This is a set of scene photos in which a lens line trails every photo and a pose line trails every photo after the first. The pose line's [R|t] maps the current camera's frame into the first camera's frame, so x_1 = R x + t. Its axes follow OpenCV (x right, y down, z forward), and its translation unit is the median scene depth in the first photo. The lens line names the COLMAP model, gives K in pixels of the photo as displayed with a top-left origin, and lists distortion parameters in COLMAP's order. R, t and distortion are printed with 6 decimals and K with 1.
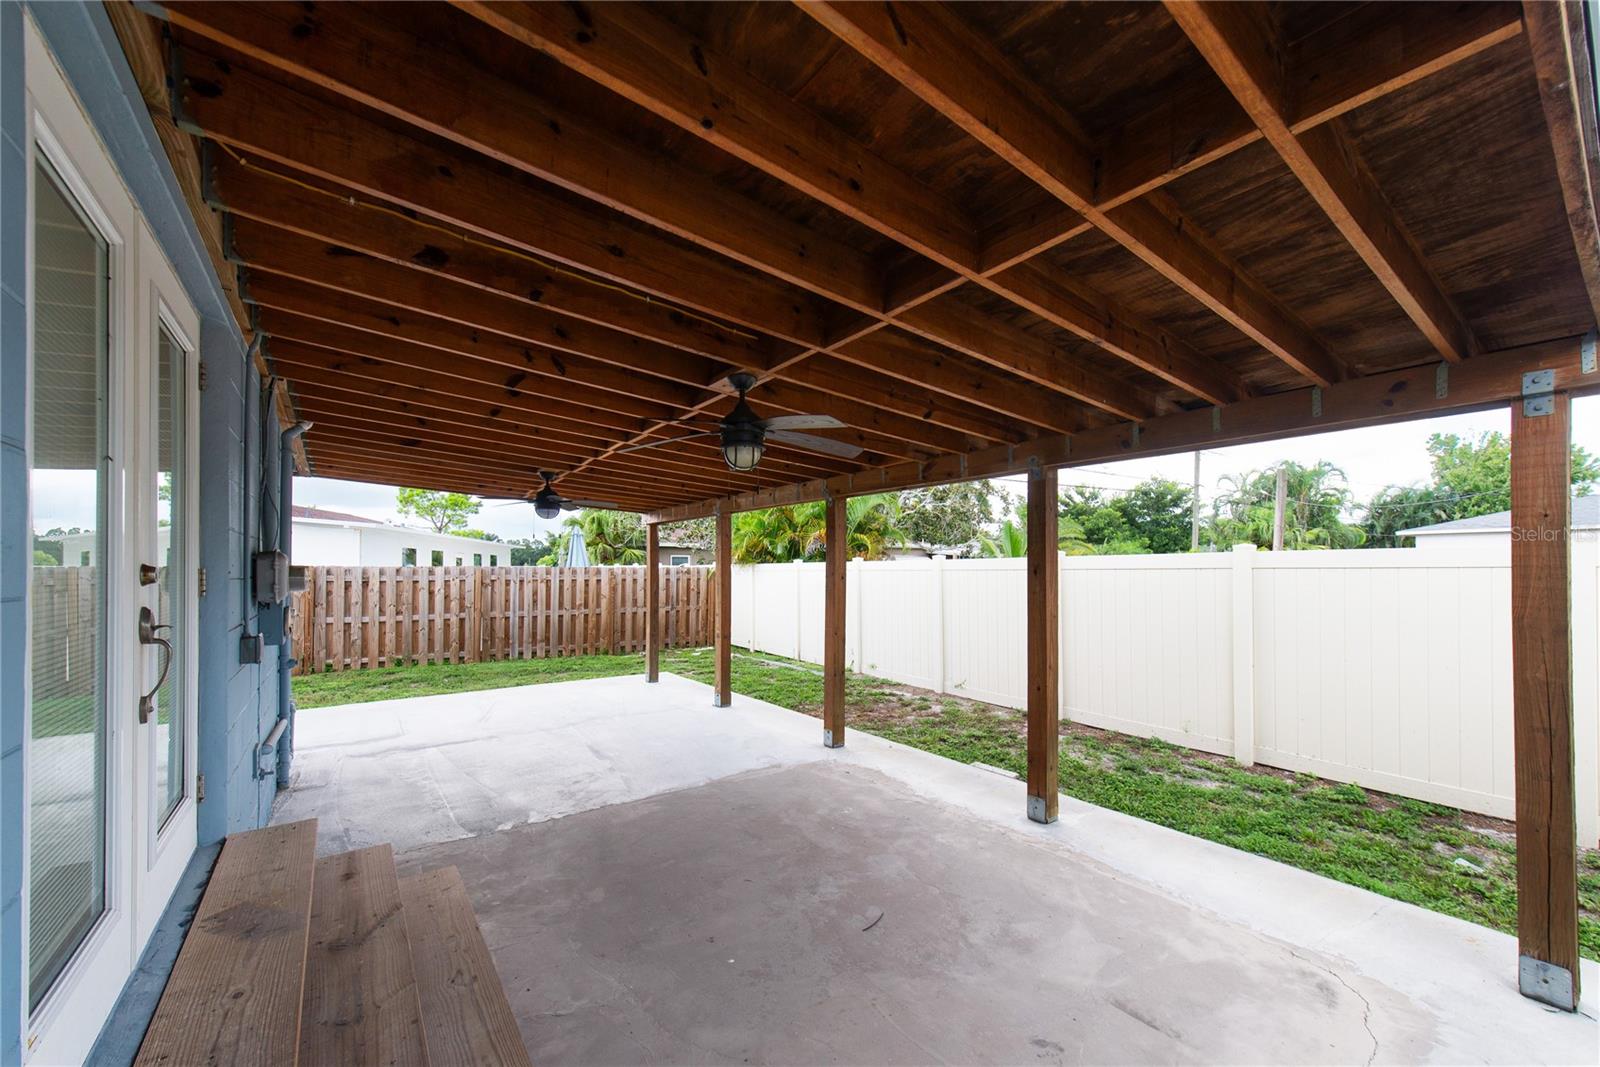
lens RADIAL K [[644.7, 0, 802.5], [0, 644.7, 567.2], [0, 0, 1]] dist [0.012557, -0.000118]
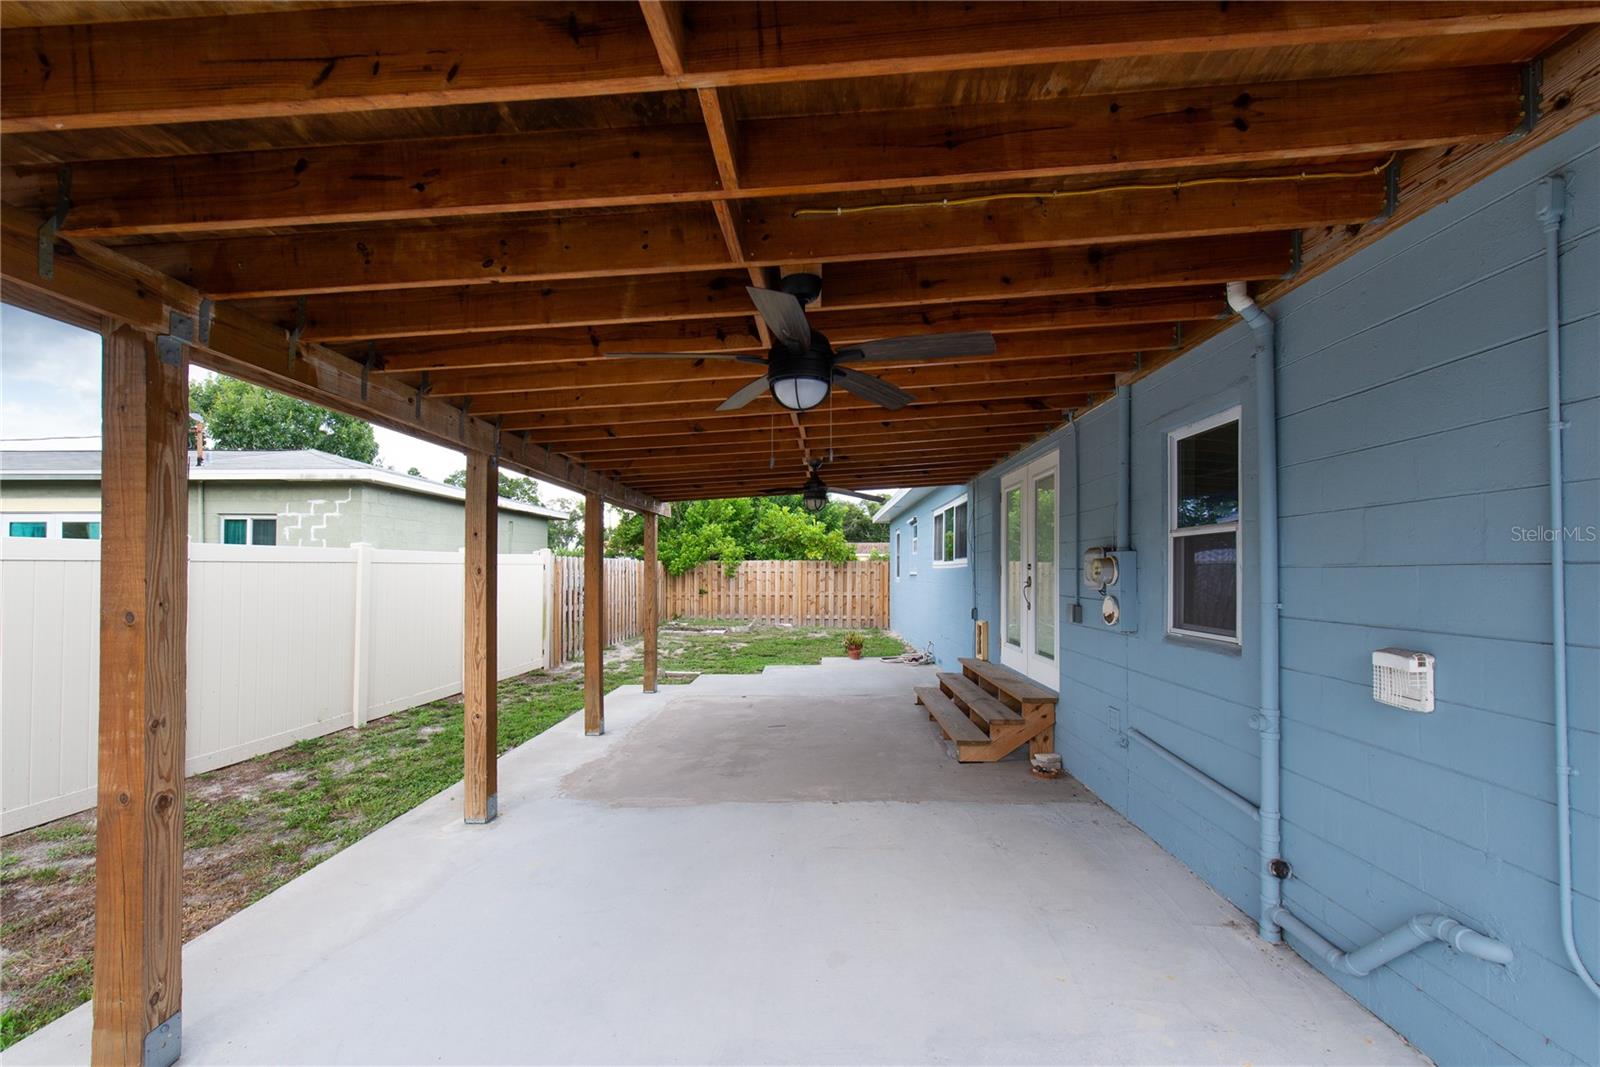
lens RADIAL K [[688.3, 0, 798.3], [0, 688.3, 564.2], [0, 0, 1]] dist [0.011380, -0.000582]
pose [[-0.797986, -0.003318, 0.602667, -0.807796], [-0.003504, 0.999993, 0.000865, 0.000028], [-0.602666, -0.001422, -0.797992, 1.683058]]
